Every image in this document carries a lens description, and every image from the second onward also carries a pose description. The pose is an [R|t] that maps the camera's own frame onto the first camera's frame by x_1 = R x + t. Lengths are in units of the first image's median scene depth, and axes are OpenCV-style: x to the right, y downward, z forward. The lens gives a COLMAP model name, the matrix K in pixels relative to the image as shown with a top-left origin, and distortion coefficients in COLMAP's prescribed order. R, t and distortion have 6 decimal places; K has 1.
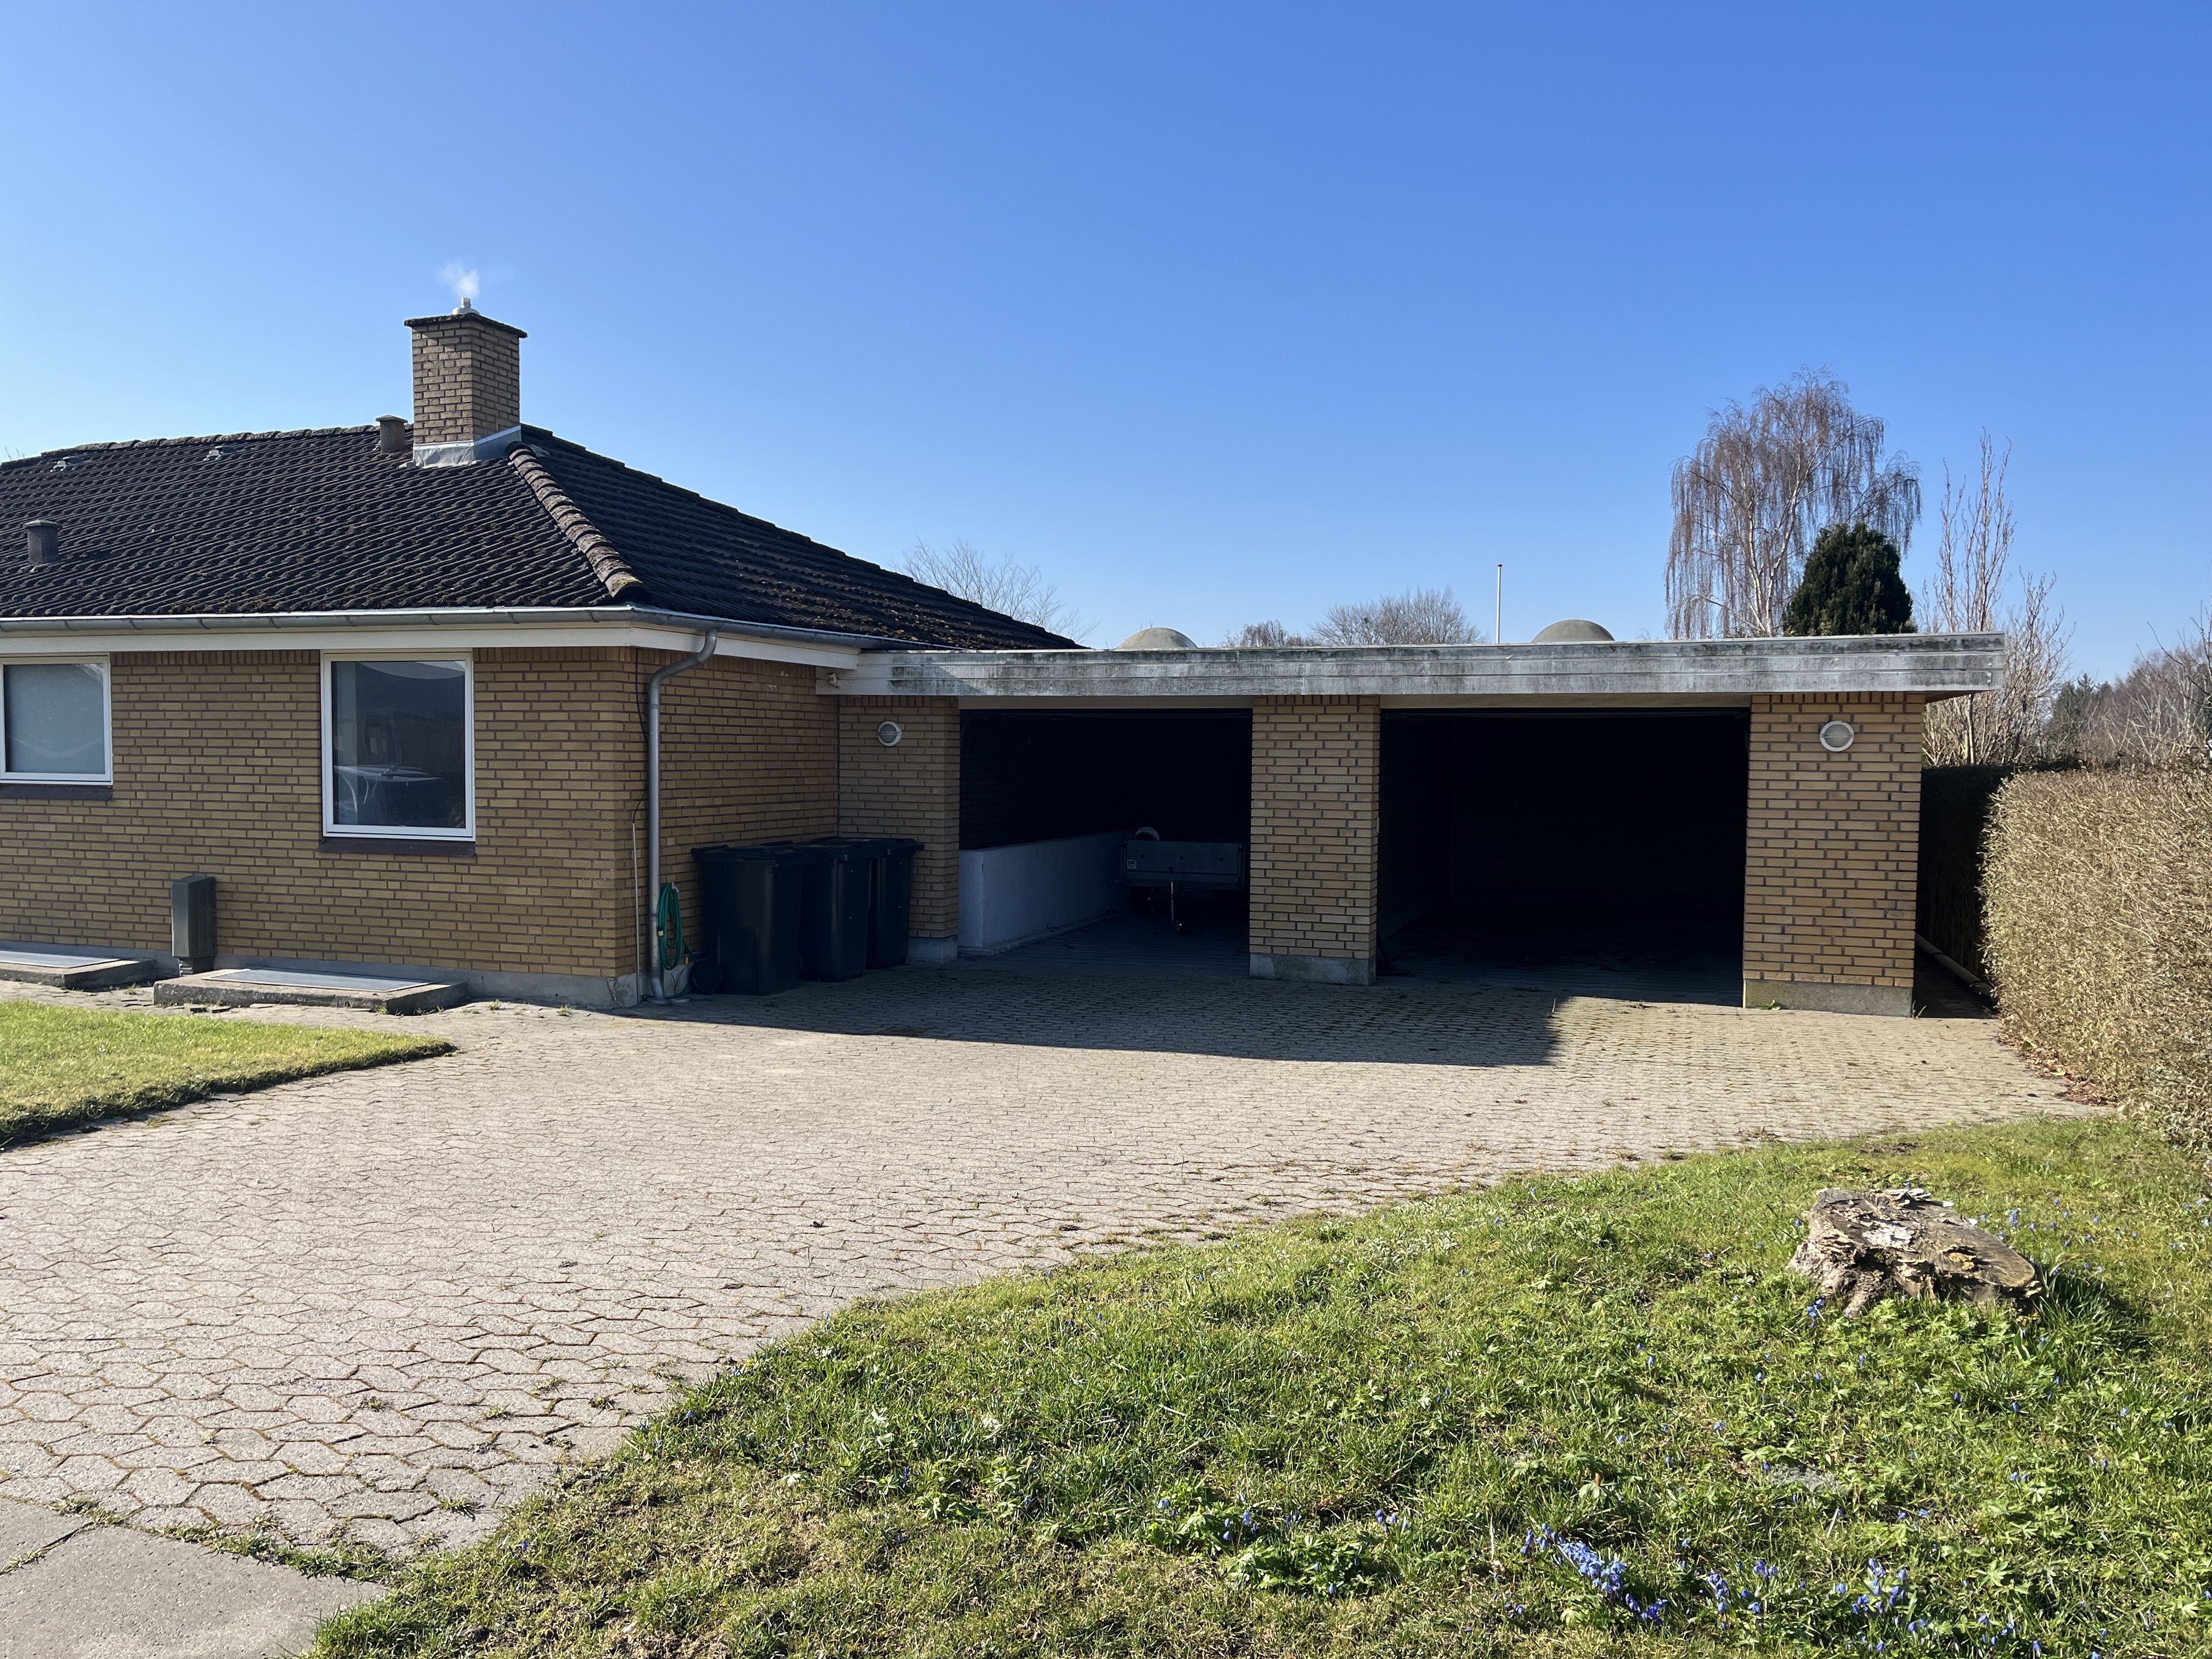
lens RADIAL K [[1604.0, 0, 1106.0], [0, 1604.0, 829.5], [0, 0, 1]] dist [0.036880, -0.053559]
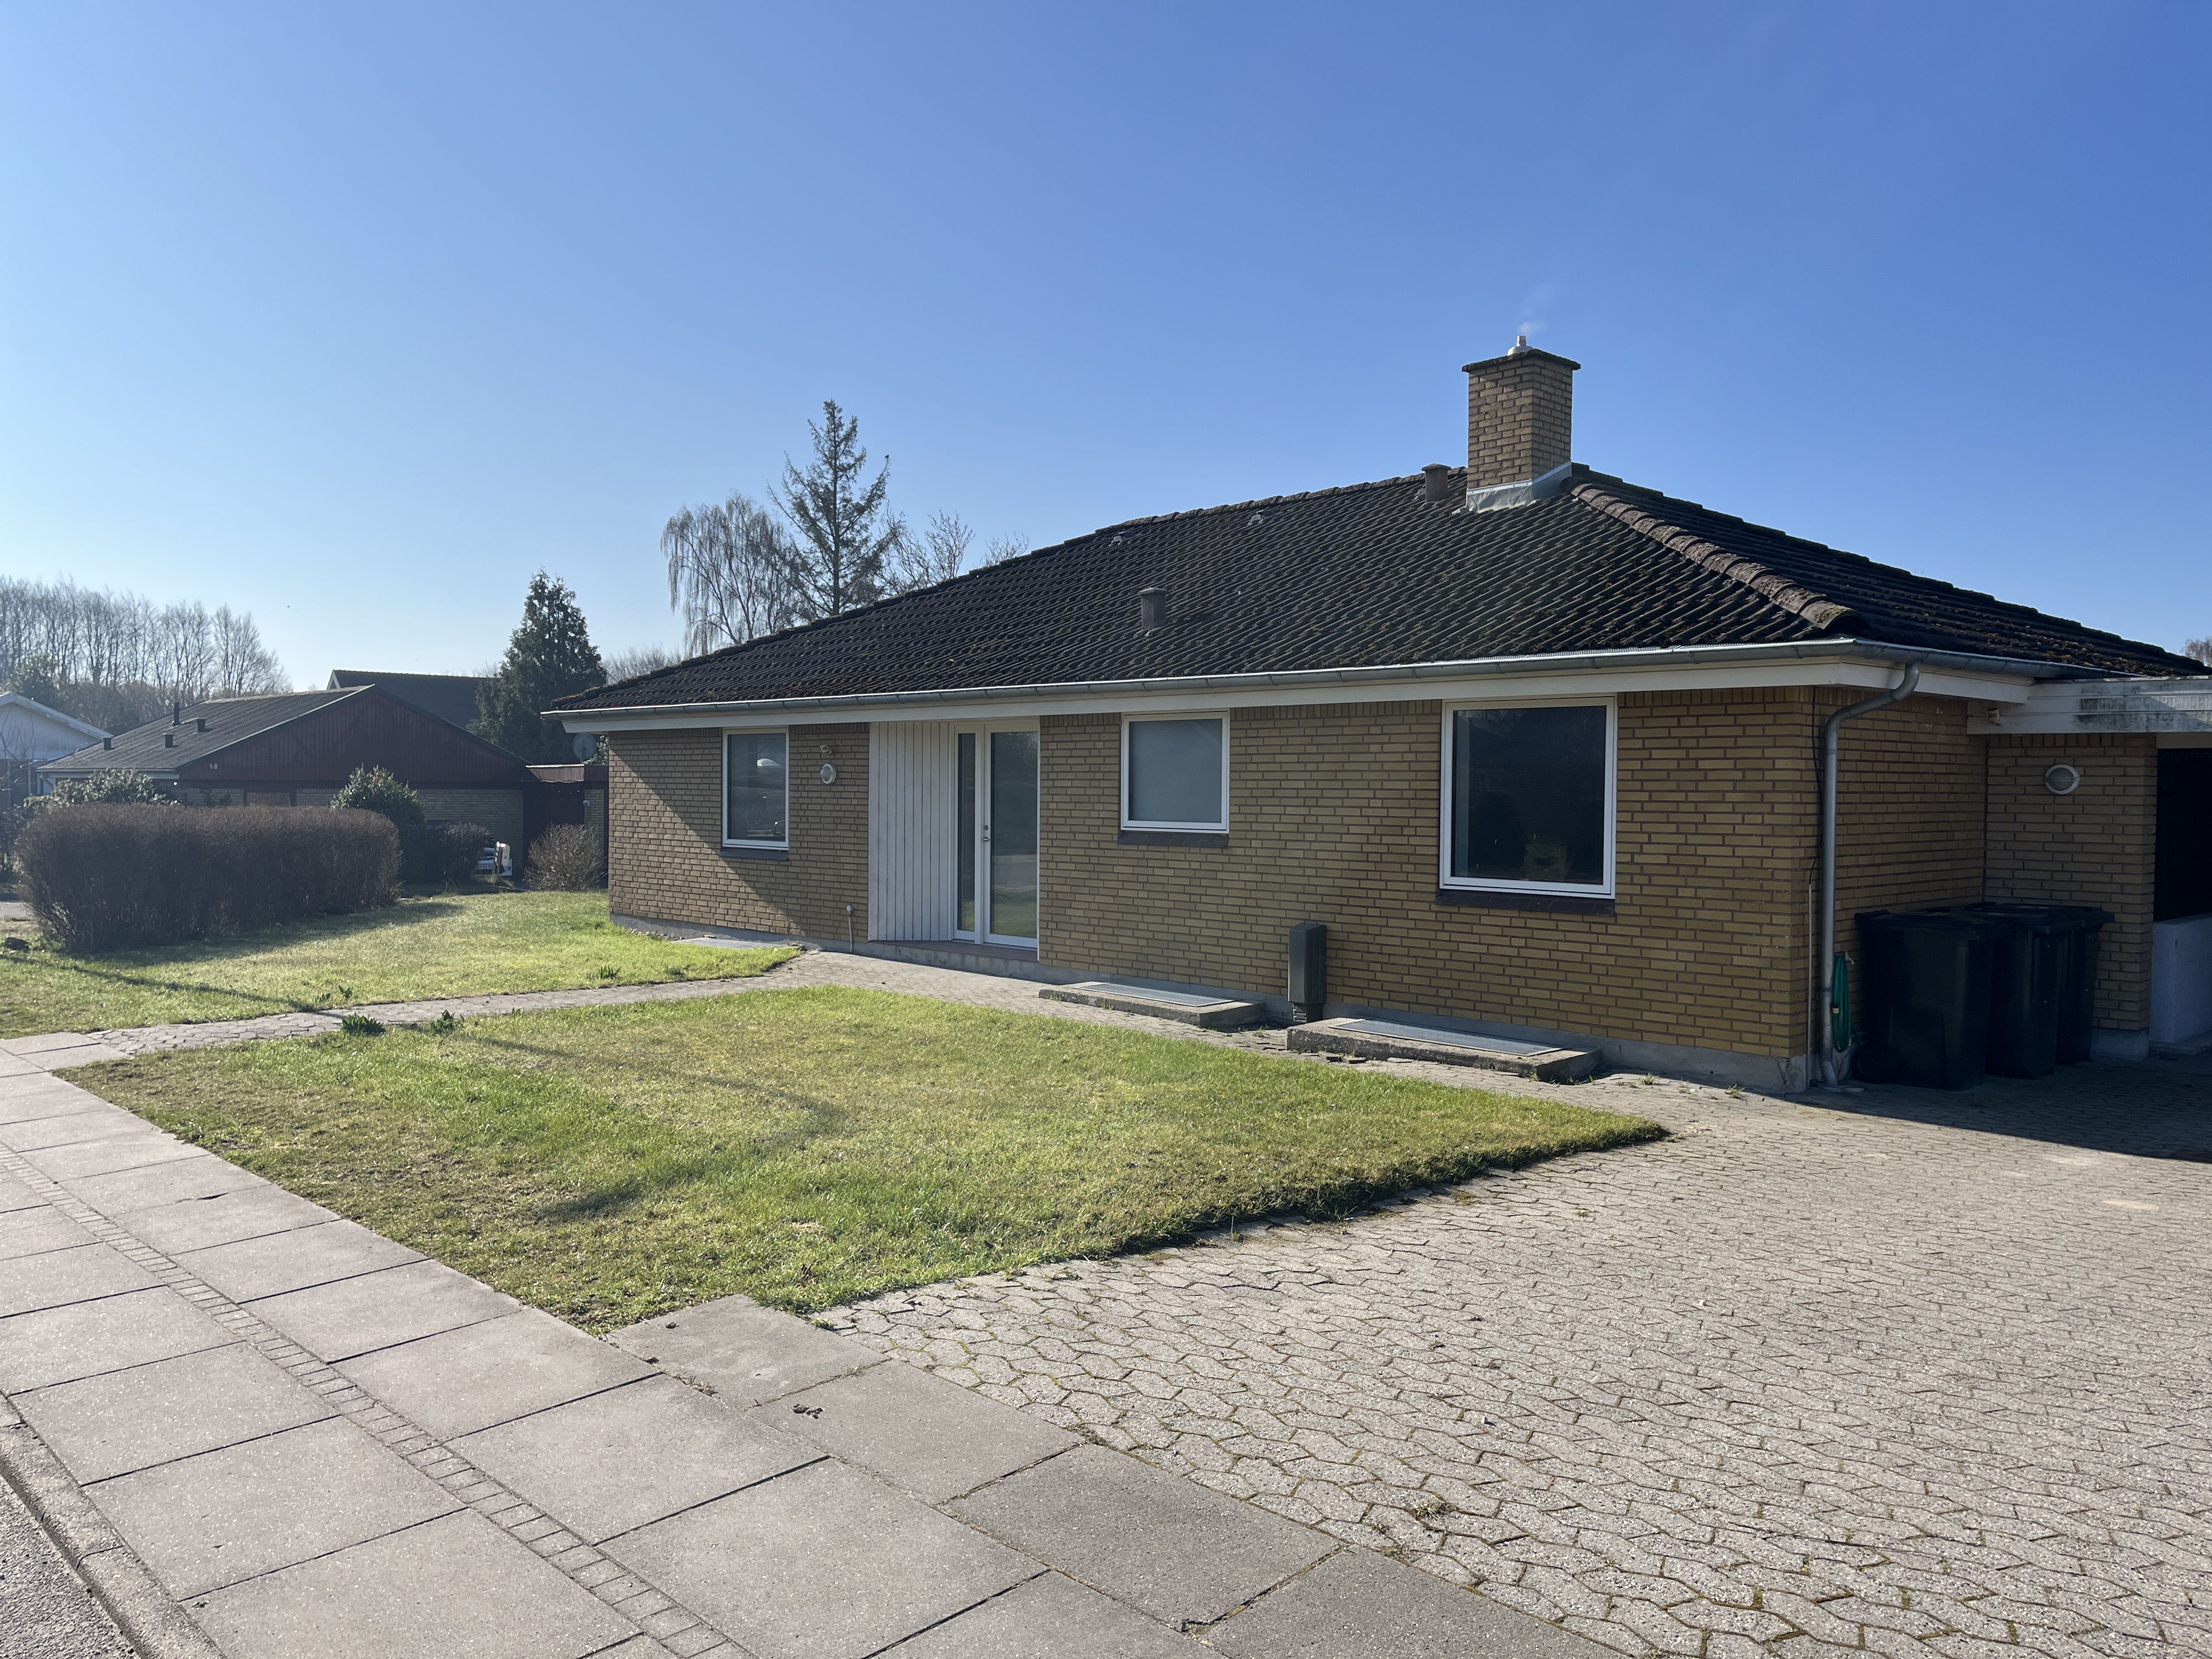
lens RADIAL K [[1604.0, 0, 1106.0], [0, 1604.0, 829.5], [0, 0, 1]] dist [0.036880, -0.053559]
pose [[0.889846, 0.008722, -0.456178, -0.218082], [-0.020181, 0.999591, -0.020255, -0.007744], [0.455814, 0.027230, 0.889658, 0.034666]]
